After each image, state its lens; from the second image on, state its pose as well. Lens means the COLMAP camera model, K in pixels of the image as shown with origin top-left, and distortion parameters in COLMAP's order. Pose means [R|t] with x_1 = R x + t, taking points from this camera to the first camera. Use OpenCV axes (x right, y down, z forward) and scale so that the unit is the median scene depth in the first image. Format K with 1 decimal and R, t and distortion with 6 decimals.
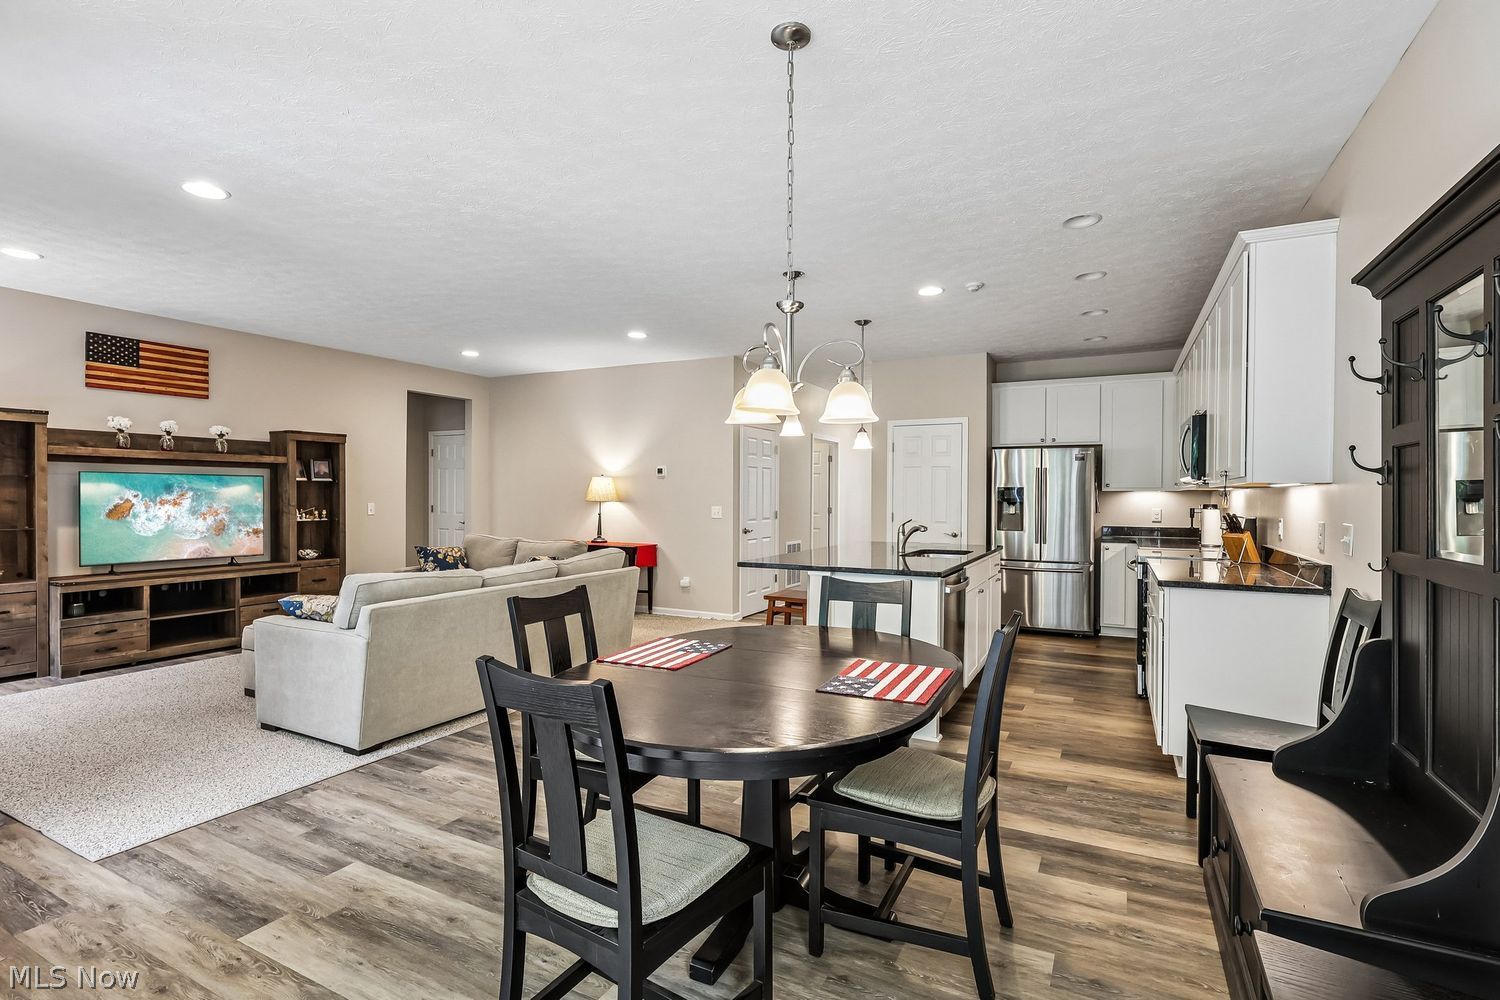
lens RADIAL K [[707.9, 0, 758.3], [0, 707.9, 504.0], [0, 0, 1]] dist [-0.008883, -0.000665]
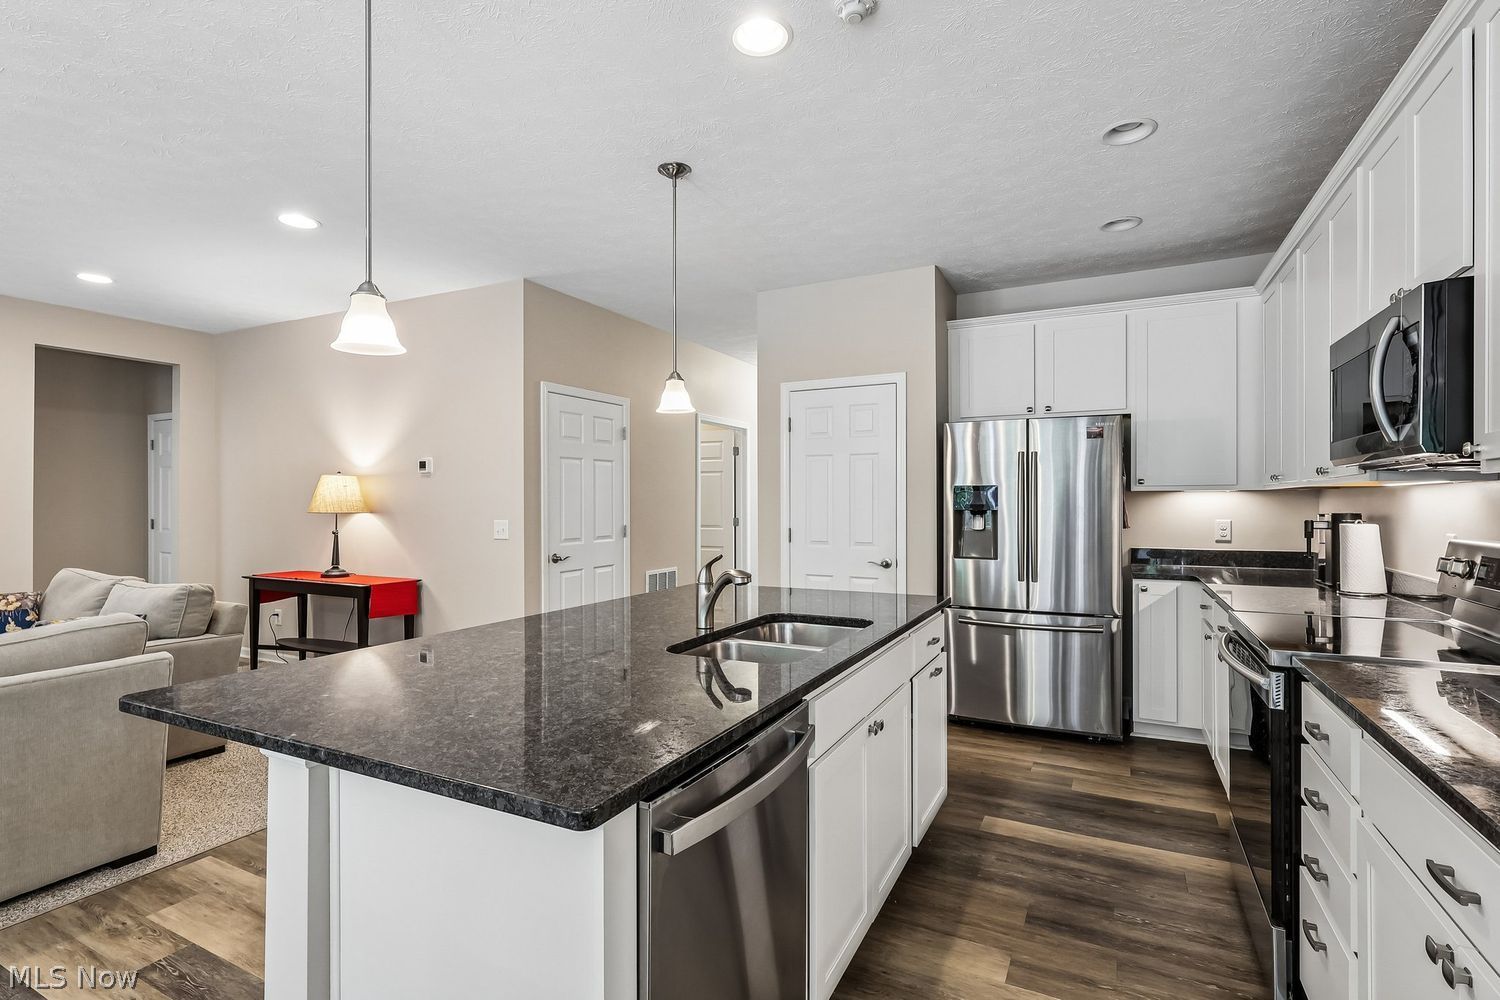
lens RADIAL K [[707.9, 0, 726.0], [0, 707.9, 502.8], [0, 0, 1]] dist [-0.008883, -0.000665]
pose [[0.999968, -0.004944, -0.006211, 0.158499], [0.004846, 0.999865, -0.015671, -0.000926], [0.006288, 0.015640, 0.999858, 0.427074]]
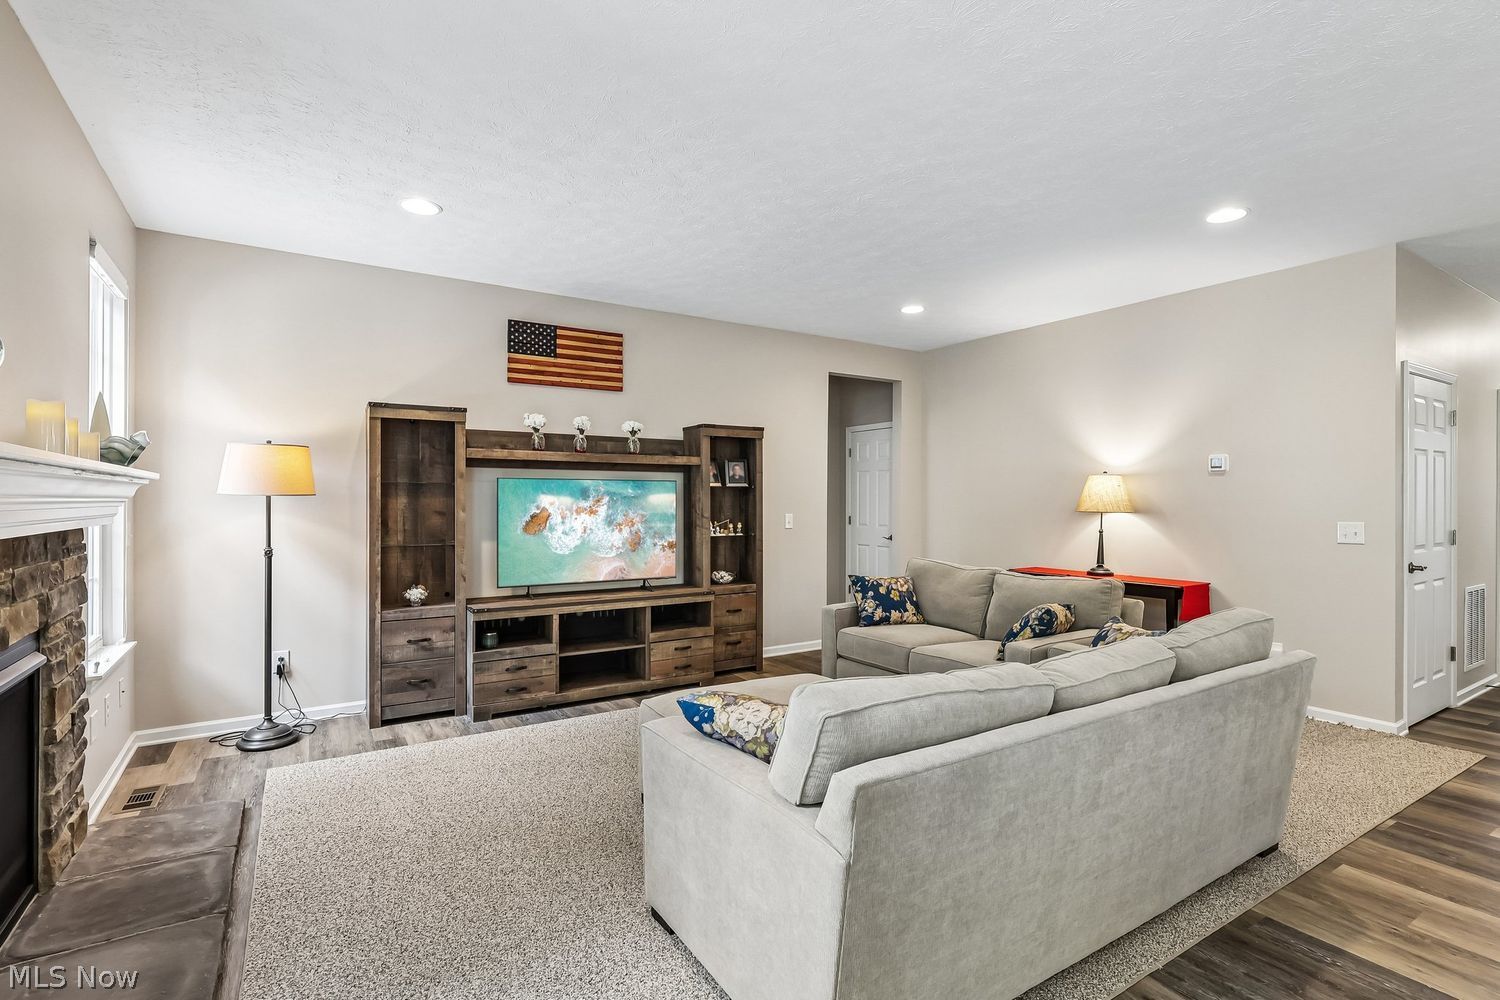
lens RADIAL K [[707.9, 0, 738.5], [0, 707.9, 504.1], [0, 0, 1]] dist [-0.008883, -0.000665]
pose [[0.855493, -0.004198, -0.517797, -0.206297], [-0.001896, 0.999935, -0.011239, -0.003618], [0.517811, 0.010597, 0.855430, 0.321734]]
